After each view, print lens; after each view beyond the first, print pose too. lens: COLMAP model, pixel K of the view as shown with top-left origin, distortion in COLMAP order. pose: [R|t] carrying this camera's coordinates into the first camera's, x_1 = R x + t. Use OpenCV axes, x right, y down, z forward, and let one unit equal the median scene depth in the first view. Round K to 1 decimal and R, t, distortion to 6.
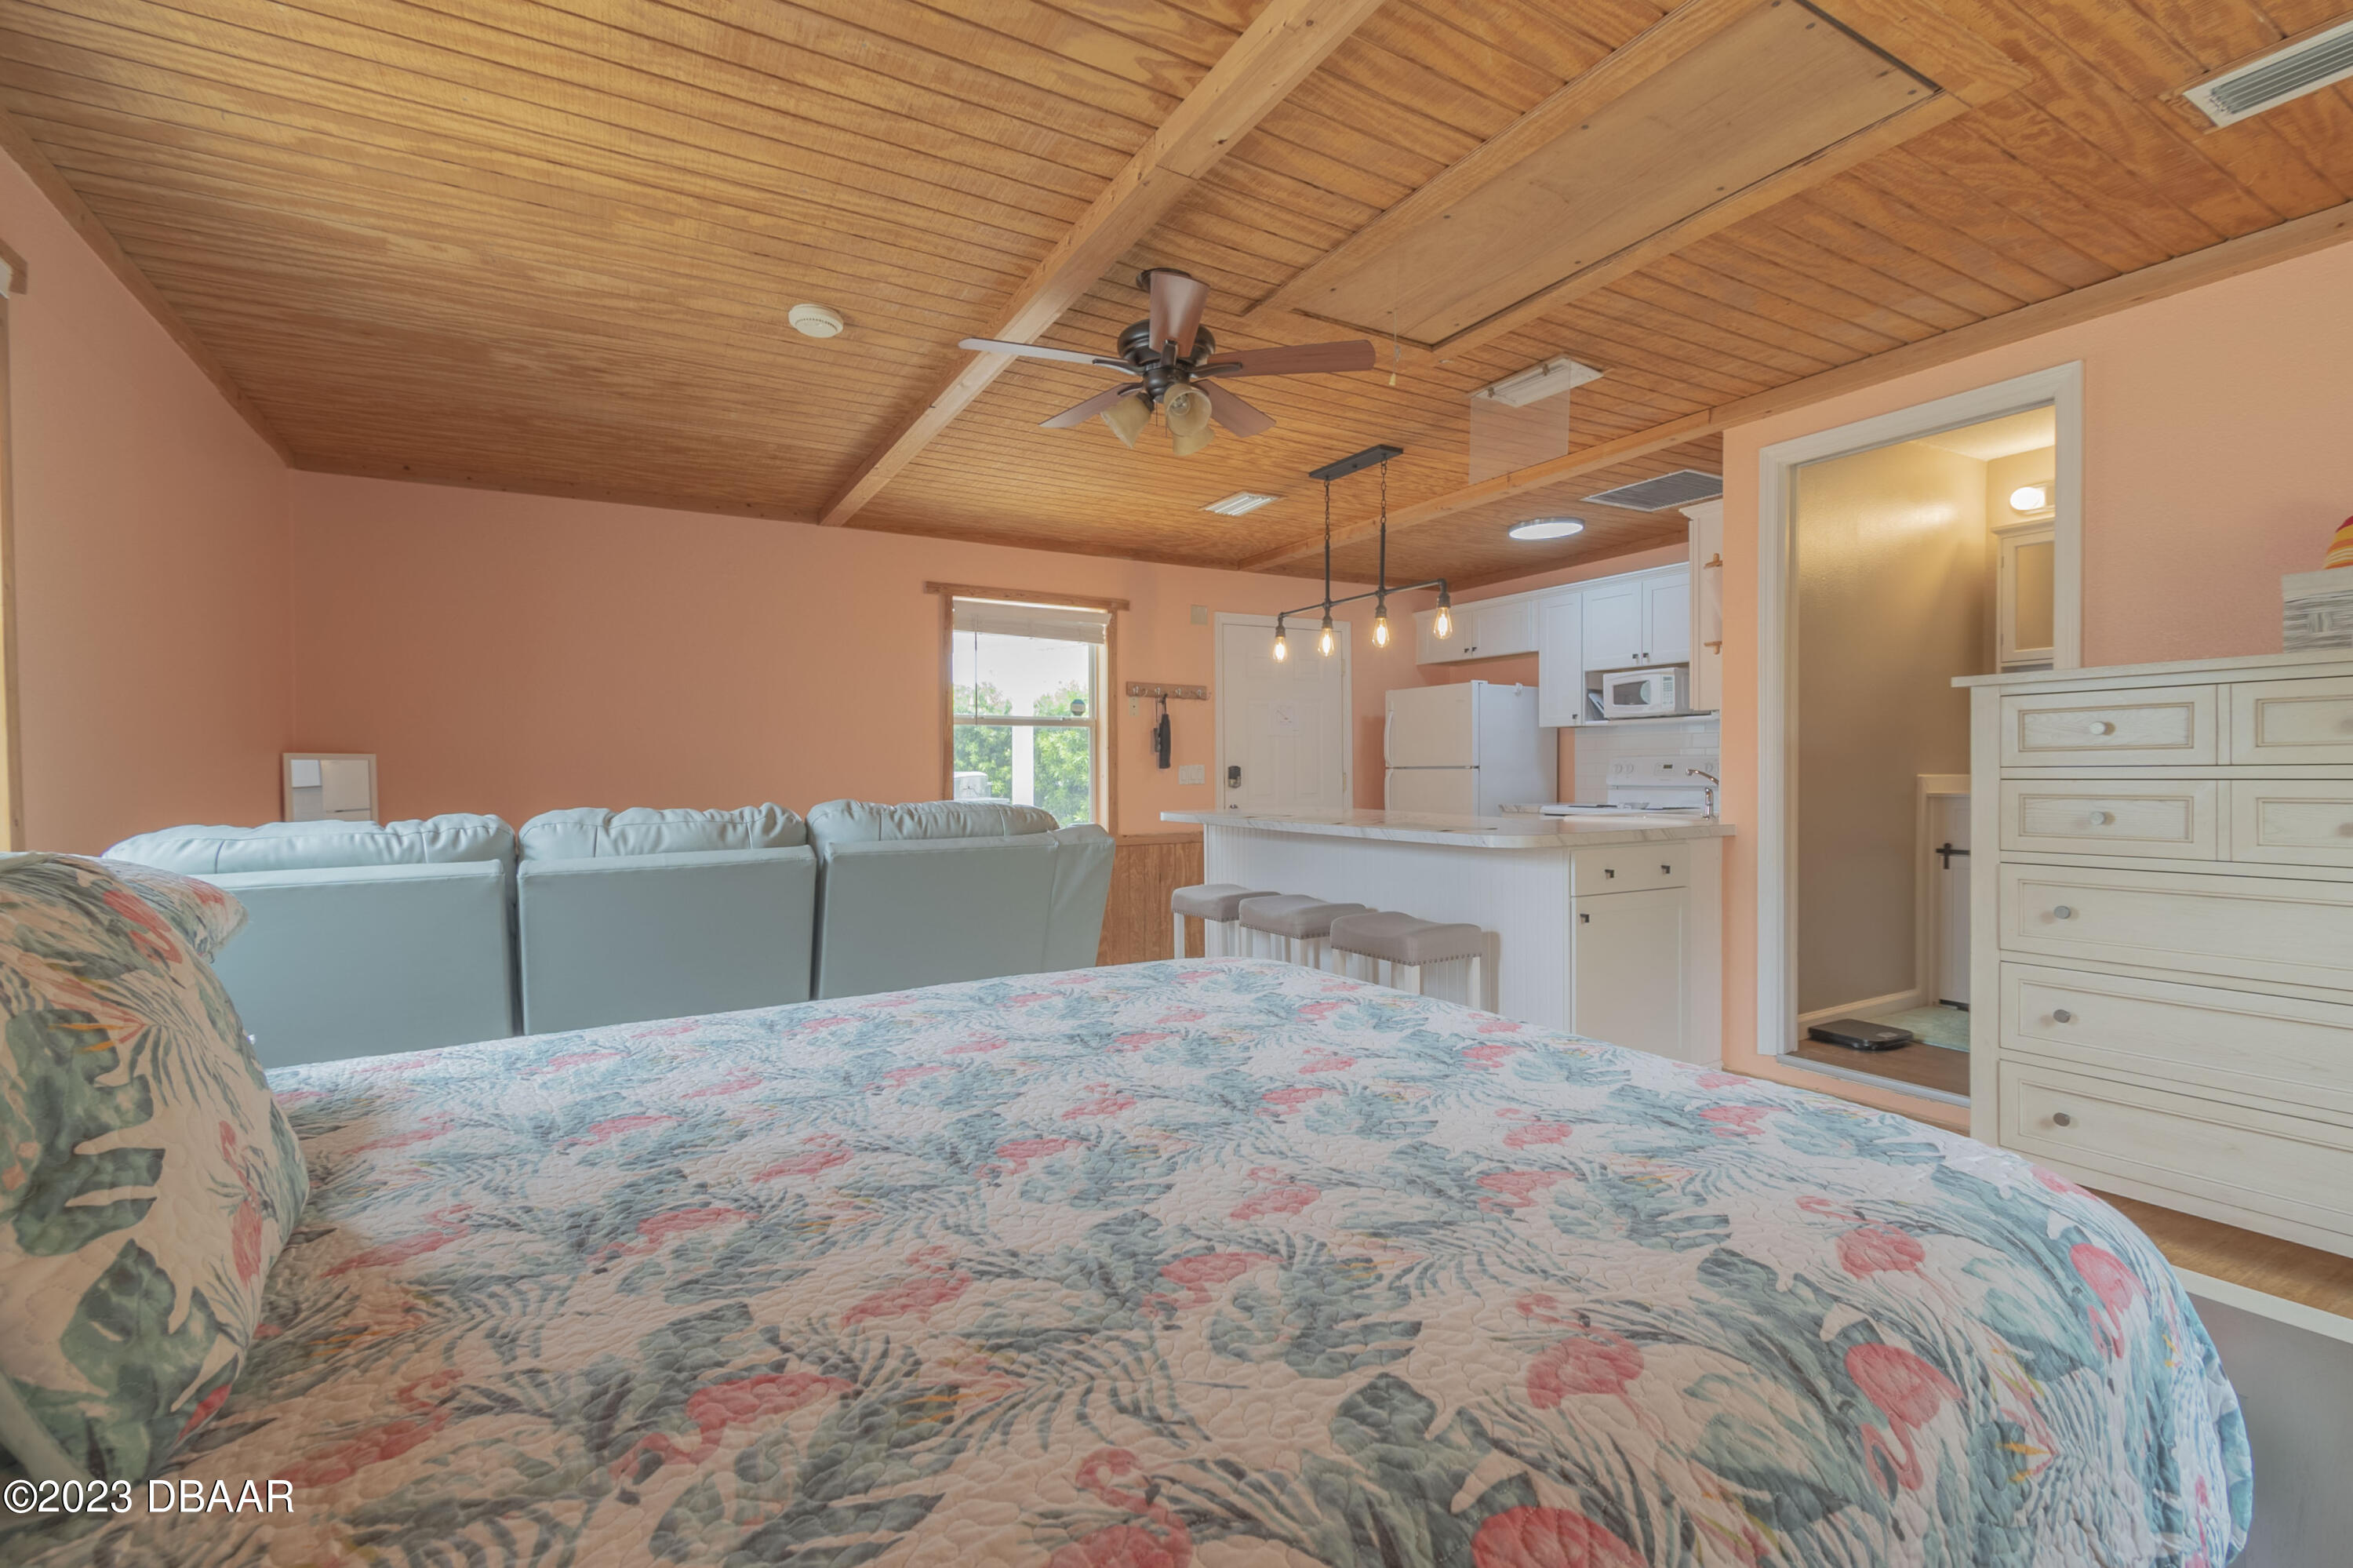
lens RADIAL K [[1040.6, 0, 1184.5], [0, 1040.6, 780.1], [0, 0, 1]] dist [0.011457, -0.006593]
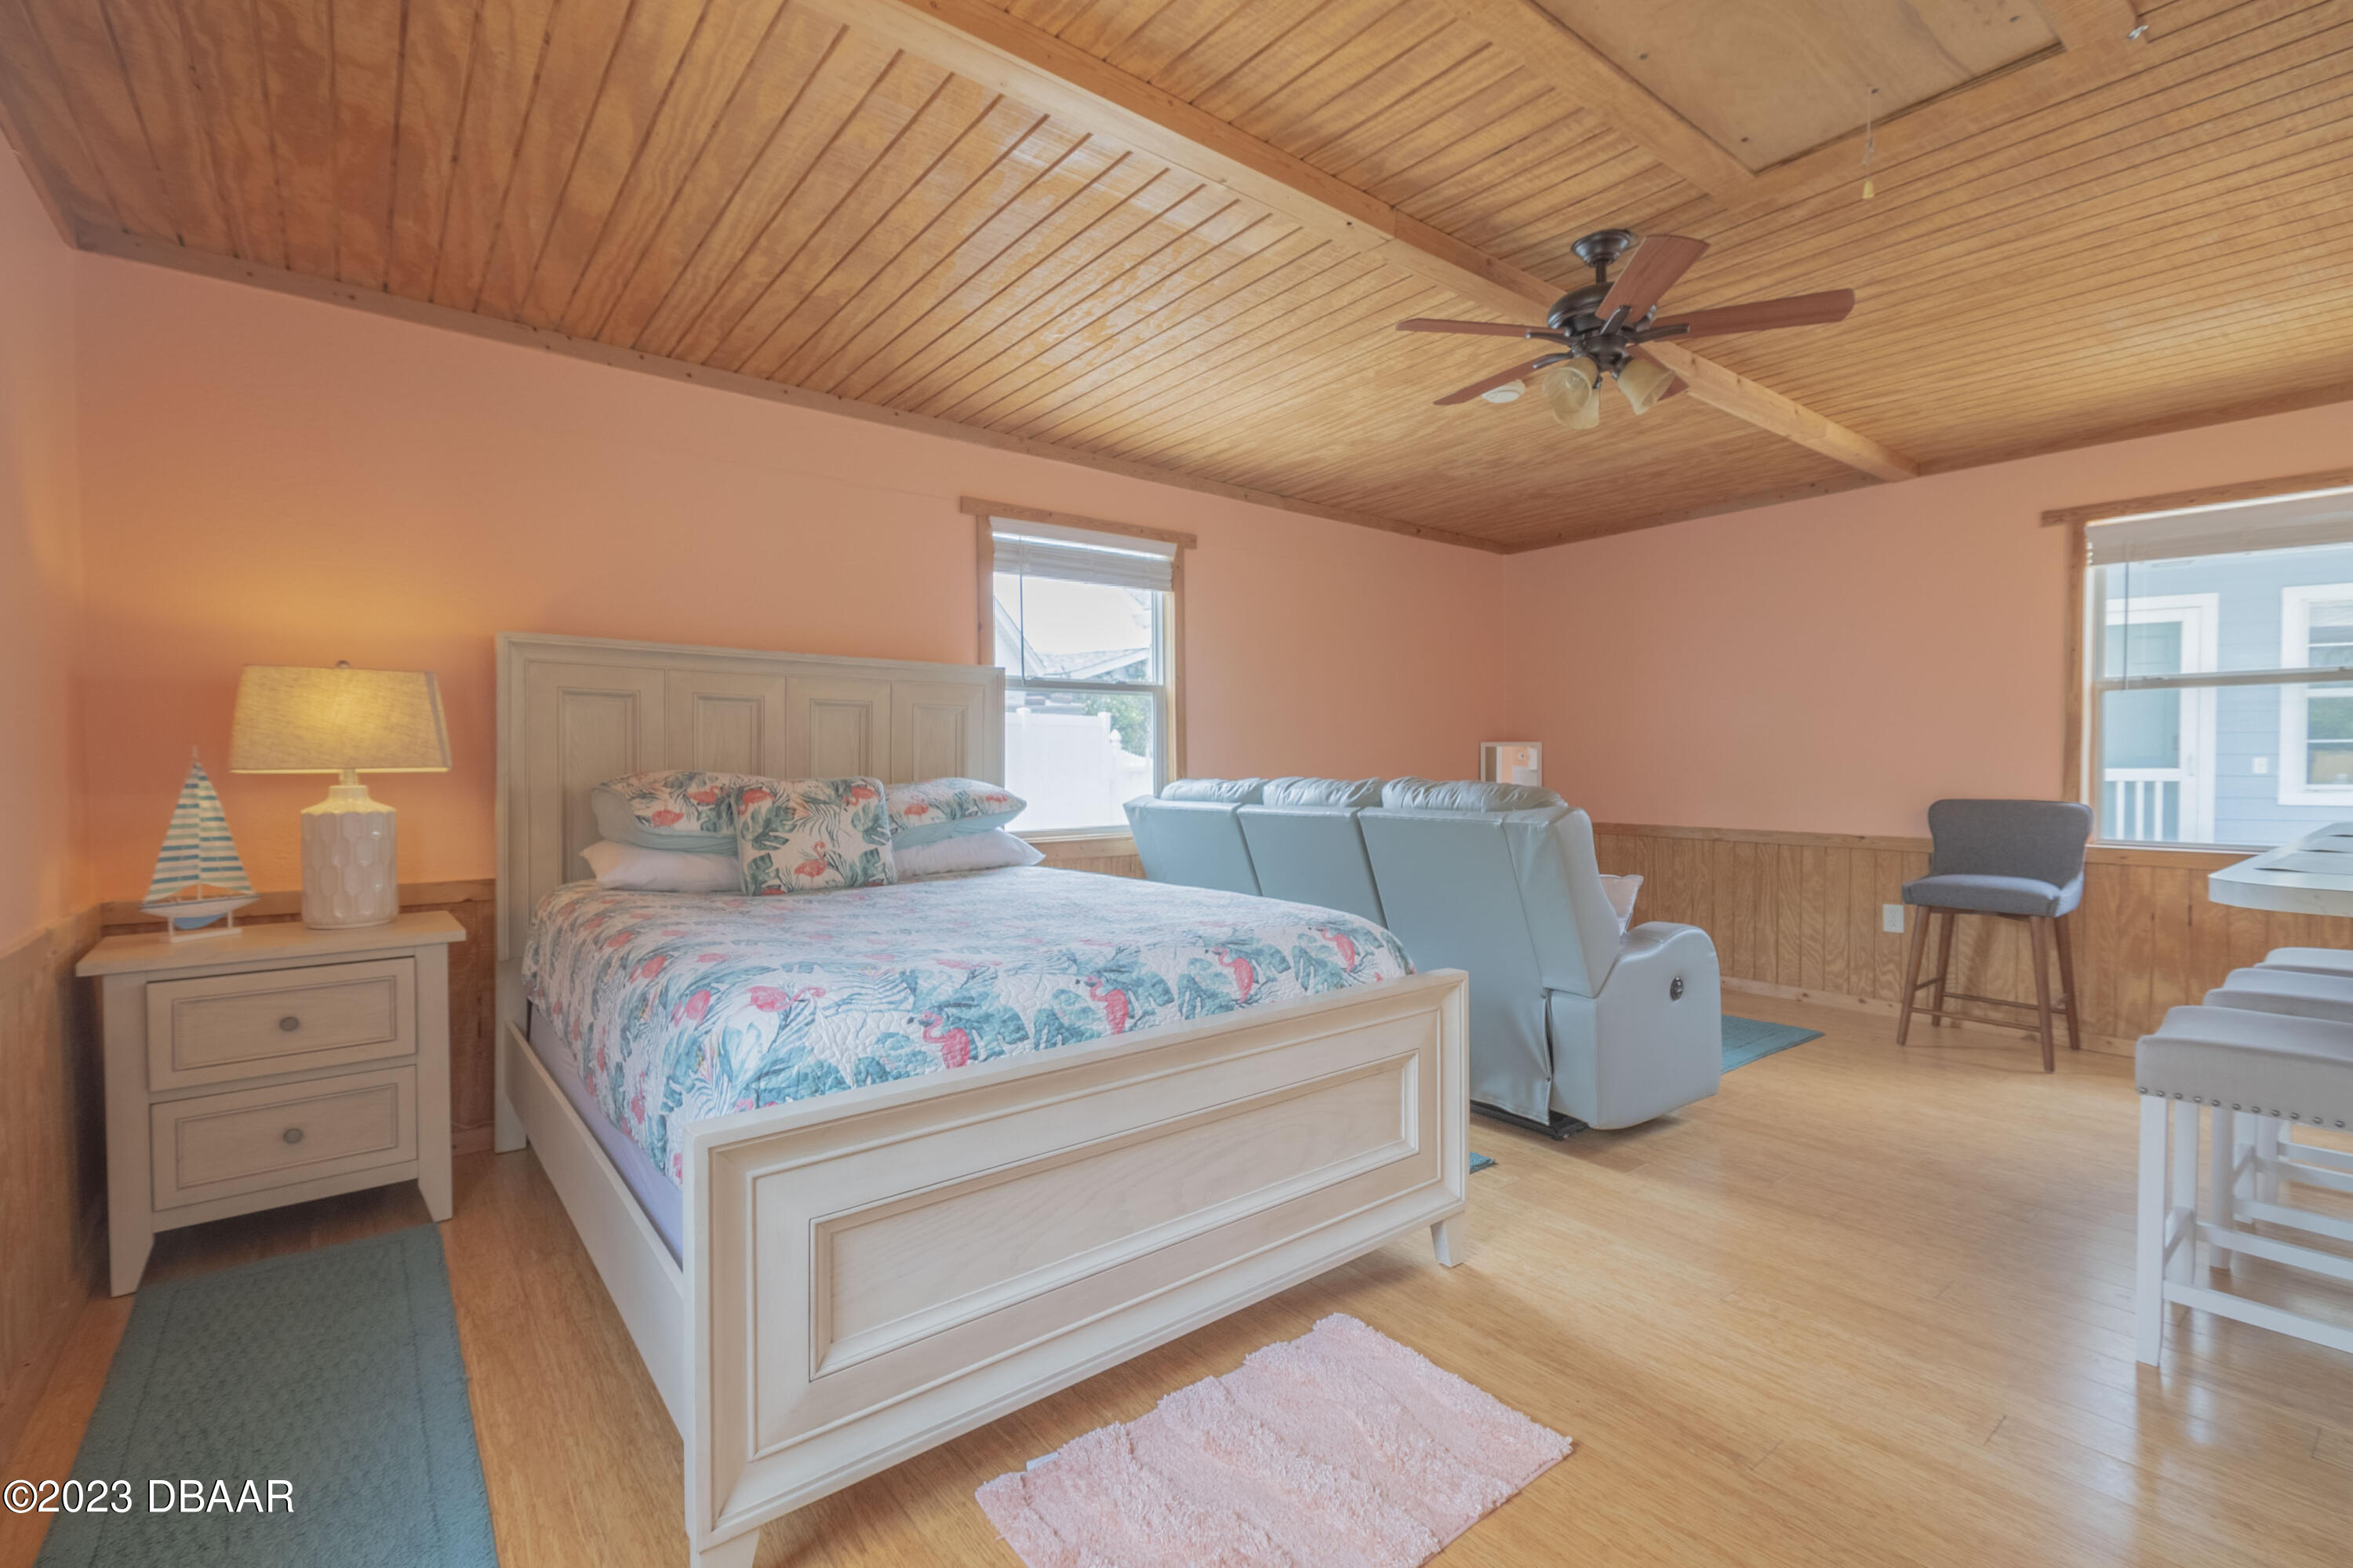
lens RADIAL K [[1040.6, 0, 1184.5], [0, 1040.6, 780.1], [0, 0, 1]] dist [0.011457, -0.006593]
pose [[0.143238, 0.025236, -0.989366, 0.628051], [-0.005075, 0.999680, 0.024764, -0.005473], [0.989675, 0.001474, 0.143320, 0.341628]]
